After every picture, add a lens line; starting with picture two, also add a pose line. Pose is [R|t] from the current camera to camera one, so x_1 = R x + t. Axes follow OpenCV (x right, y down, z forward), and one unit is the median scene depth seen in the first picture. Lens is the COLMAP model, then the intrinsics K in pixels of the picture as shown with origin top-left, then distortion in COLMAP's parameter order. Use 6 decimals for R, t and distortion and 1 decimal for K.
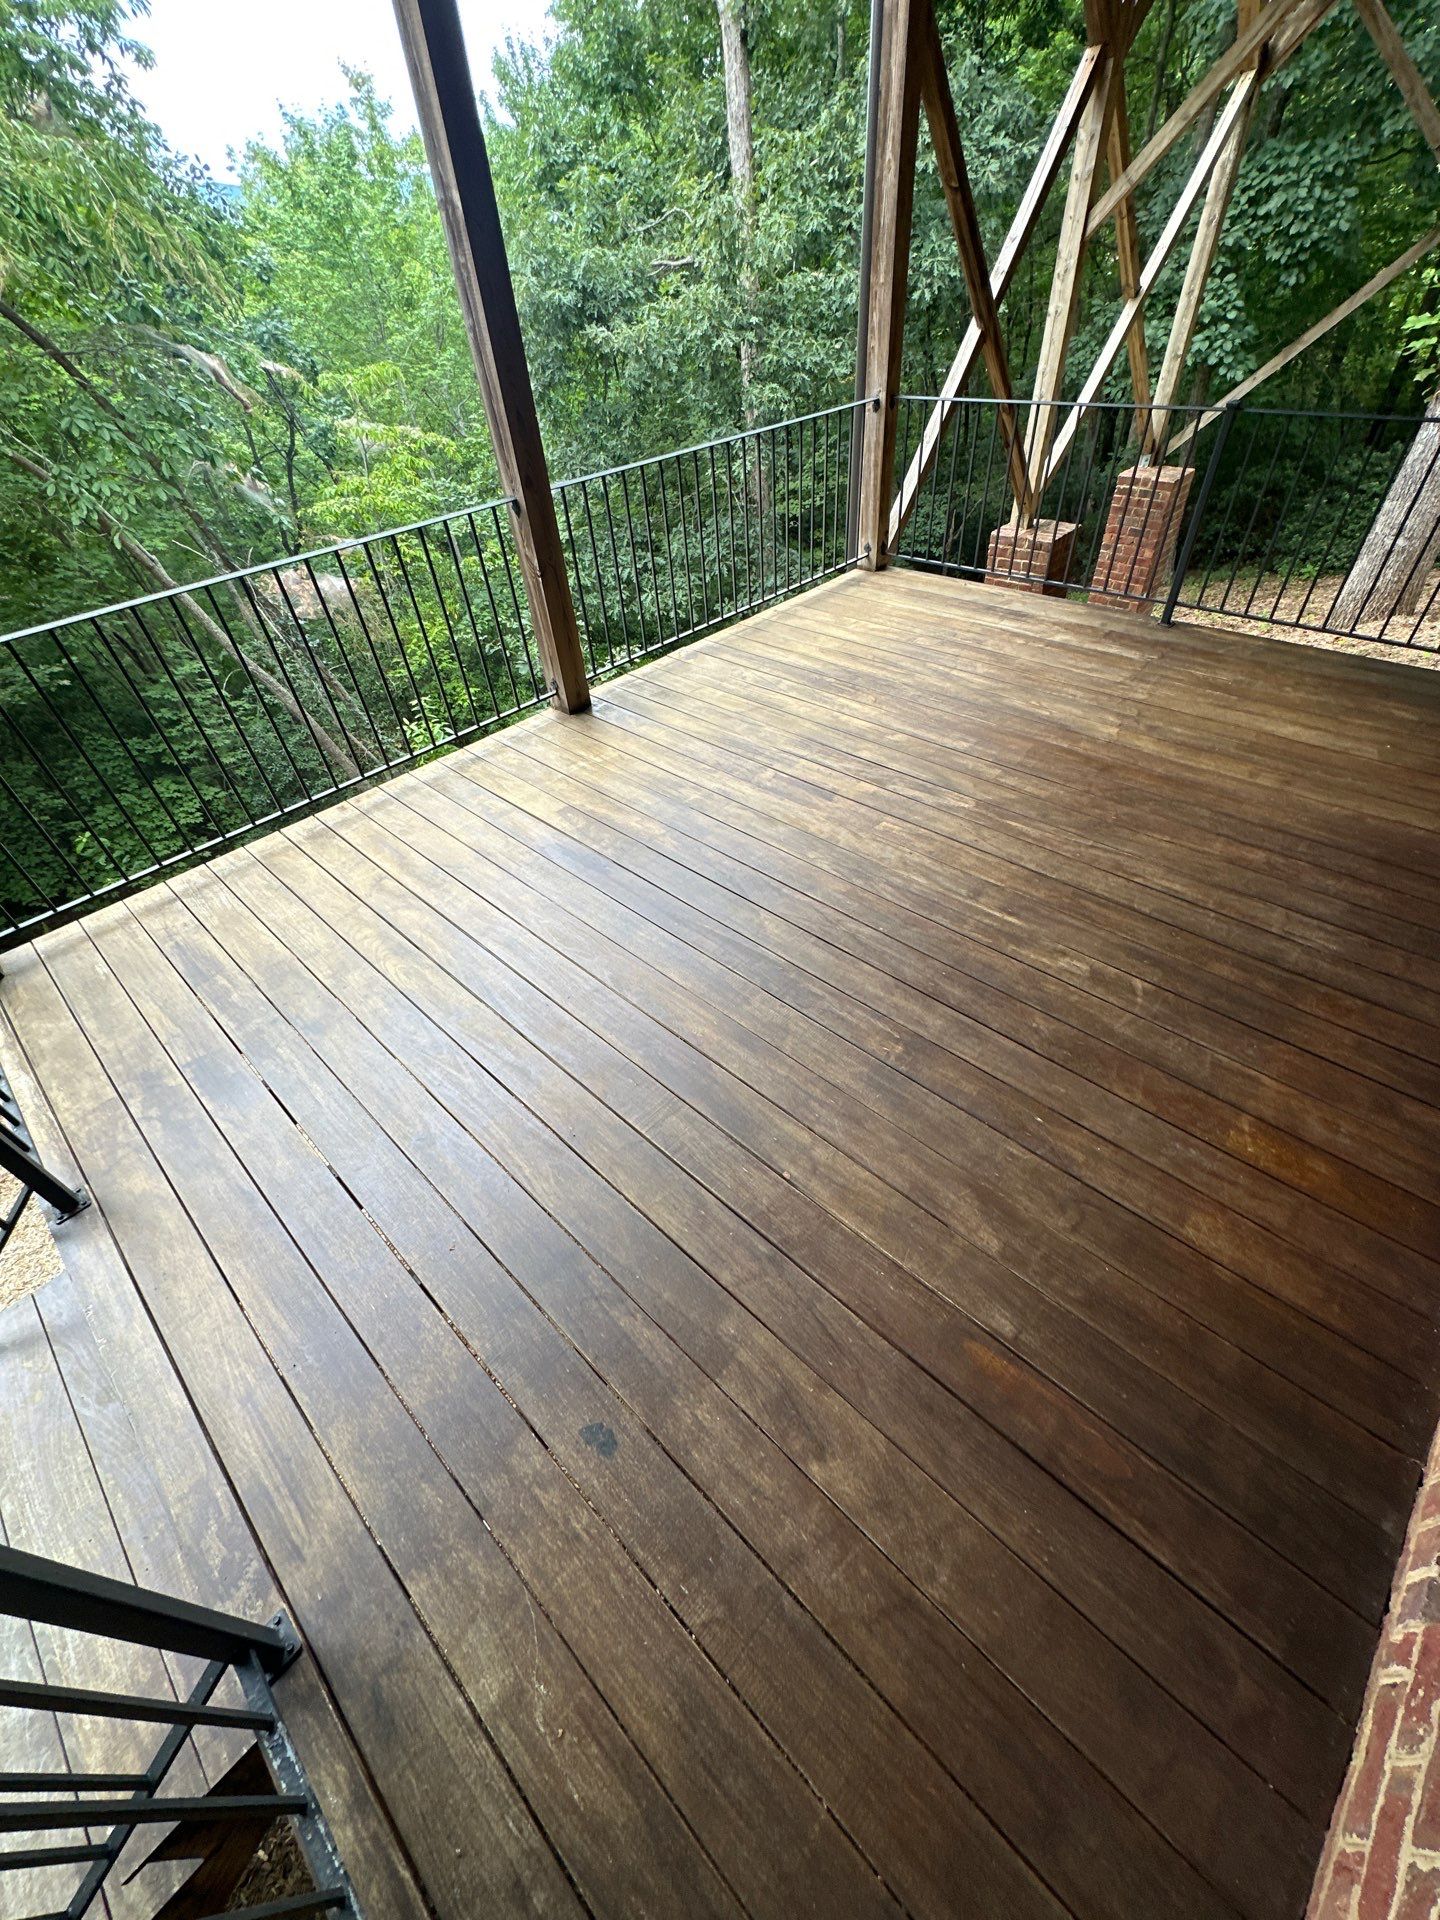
lens RADIAL K [[770.3, 0, 716.1], [0, 770.3, 962.7], [0, 0, 1]] dist [0.006679, -0.001130]
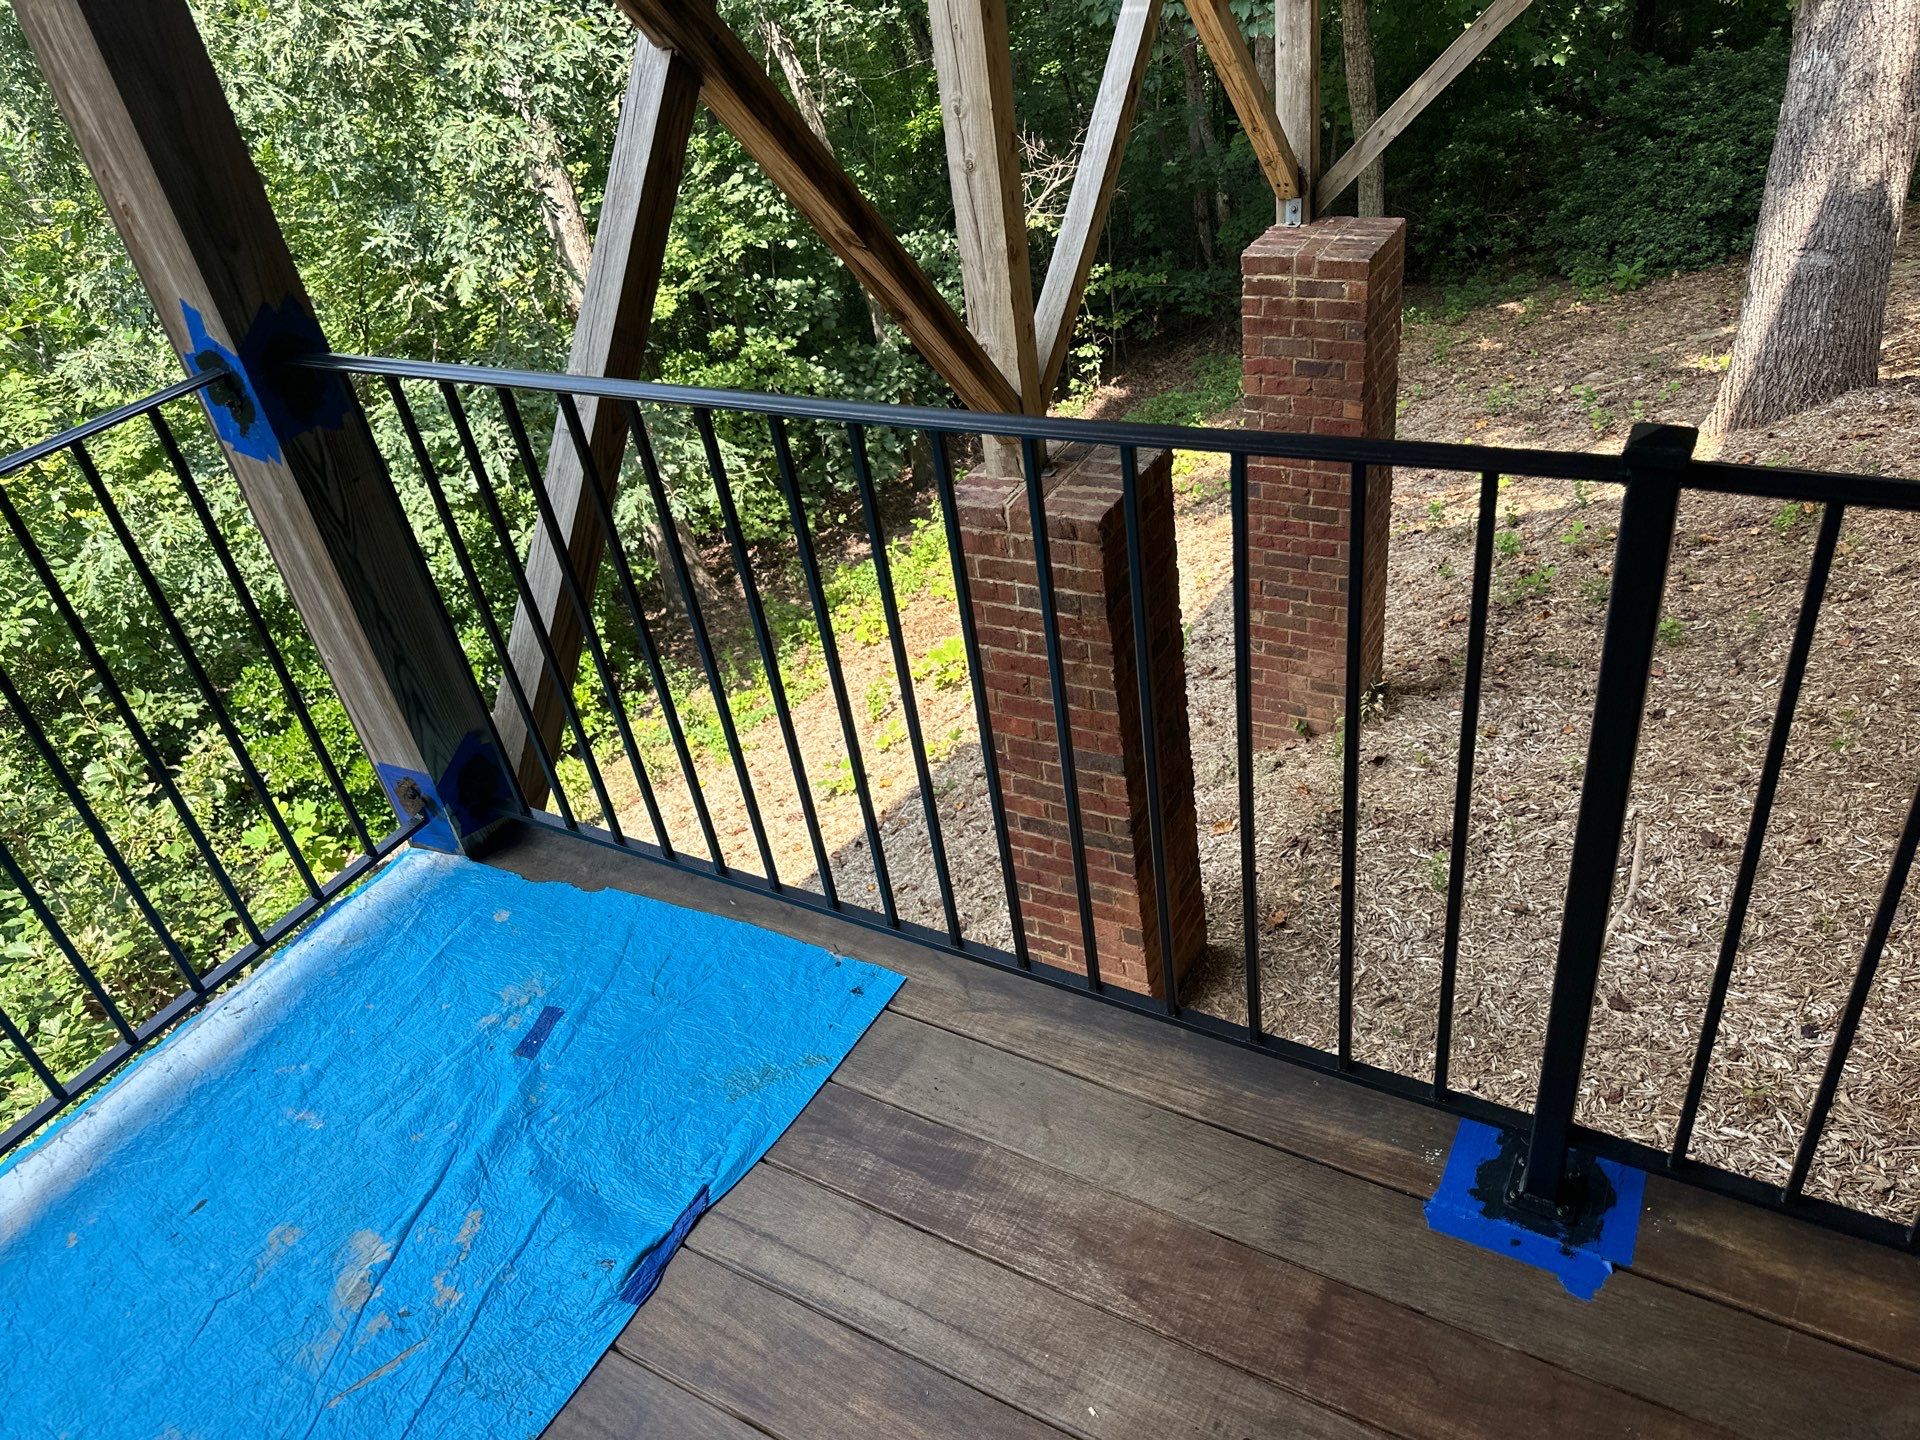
lens RADIAL K [[1370.8, 0, 963.6], [0, 1370.8, 718.8], [0, 0, 1]] dist [0.006676, -0.001085]
pose [[0.969825, -0.189150, 0.153823, 0.155155], [0.212816, 0.964622, -0.155606, -0.222201], [-0.118948, 0.183647, 0.975769, 0.245483]]
